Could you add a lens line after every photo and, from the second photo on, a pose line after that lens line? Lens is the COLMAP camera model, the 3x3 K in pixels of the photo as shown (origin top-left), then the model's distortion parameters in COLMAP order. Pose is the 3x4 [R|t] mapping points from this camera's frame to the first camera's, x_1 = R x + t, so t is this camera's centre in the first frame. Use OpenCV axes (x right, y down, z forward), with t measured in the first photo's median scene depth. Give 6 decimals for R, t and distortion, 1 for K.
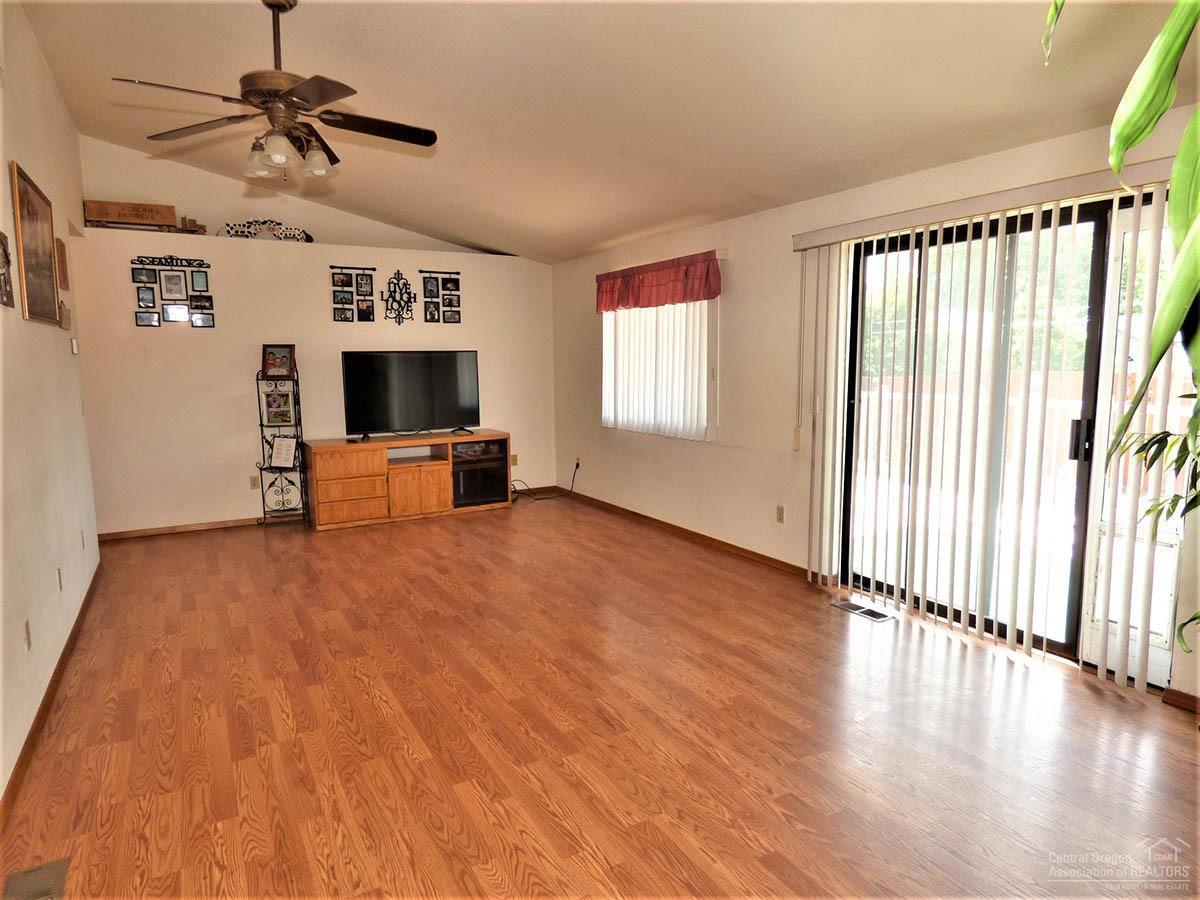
lens RADIAL K [[722.5, 0, 604.6], [0, 722.5, 444.0], [0, 0, 1]] dist [-0.009878, 0.000688]
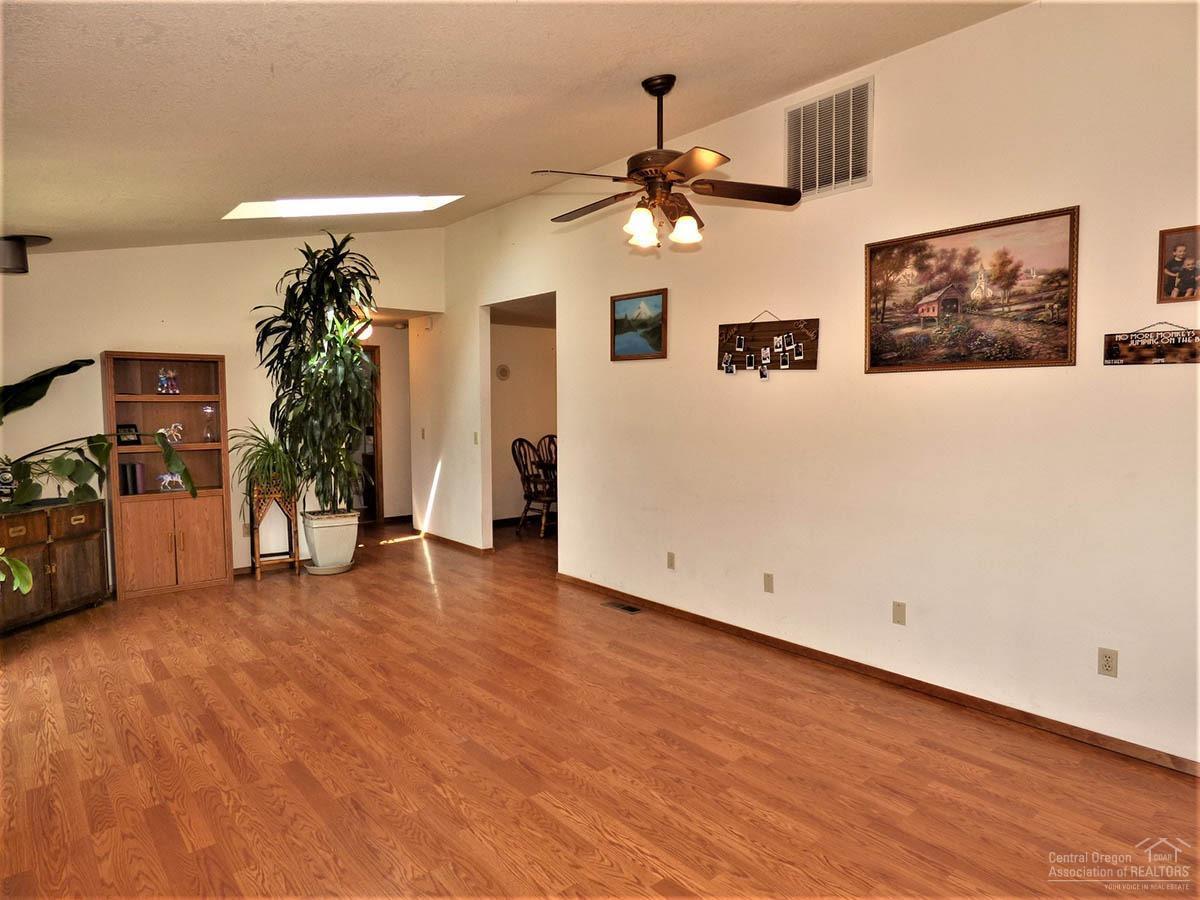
lens RADIAL K [[722.5, 0, 604.6], [0, 722.5, 444.0], [0, 0, 1]] dist [-0.009878, 0.000688]
pose [[-0.984897, 0.019591, -0.172027, -0.152394], [-0.011506, 0.983976, 0.177932, -0.243163], [0.172756, 0.177224, -0.968890, 1.923720]]
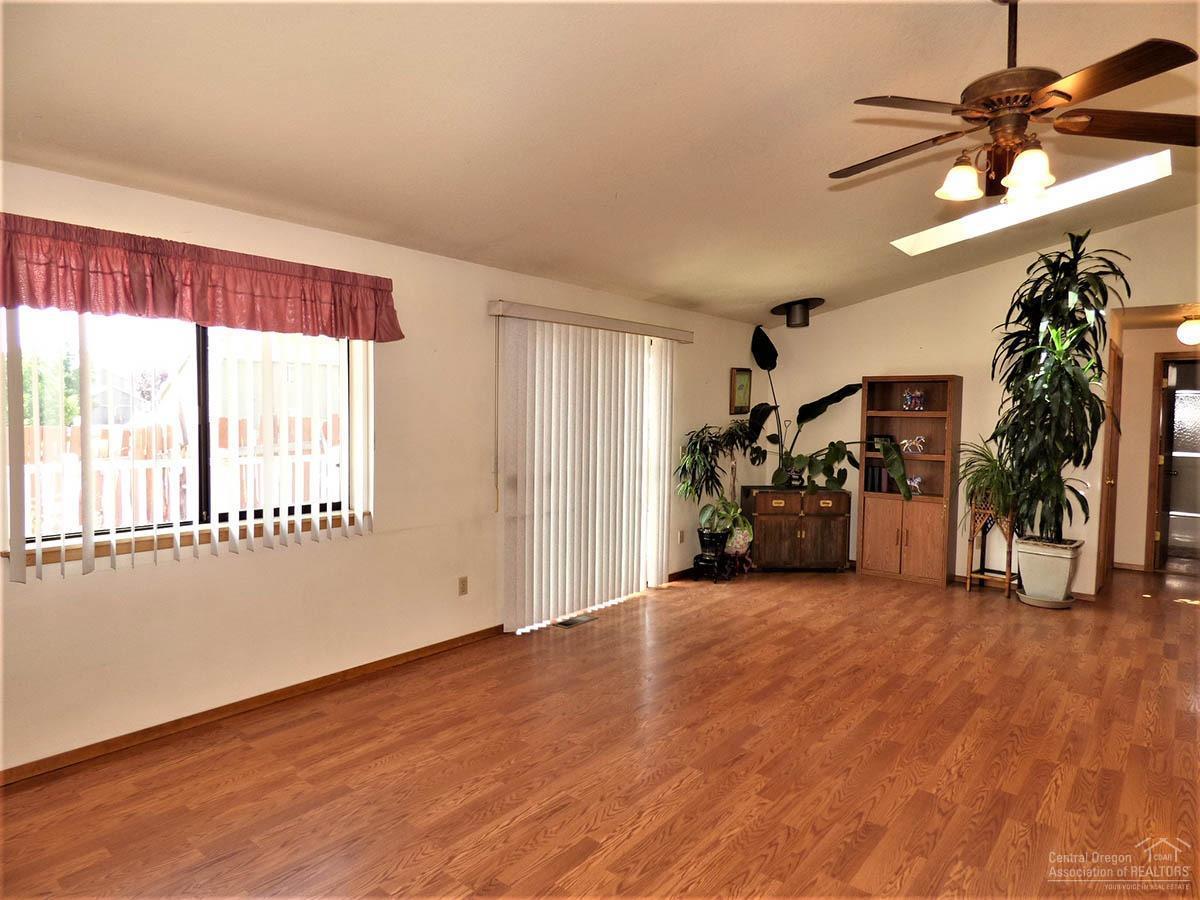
lens RADIAL K [[714.1, 0, 600.0], [0, 714.1, 450.0], [0, 0, 1]] dist [-0.017694, -0.003130]
pose [[-0.344034, -0.044675, 0.937894, -0.943320], [0.100860, 0.991330, 0.084217, -0.191384], [-0.933525, 0.123569, -0.336545, 1.568855]]
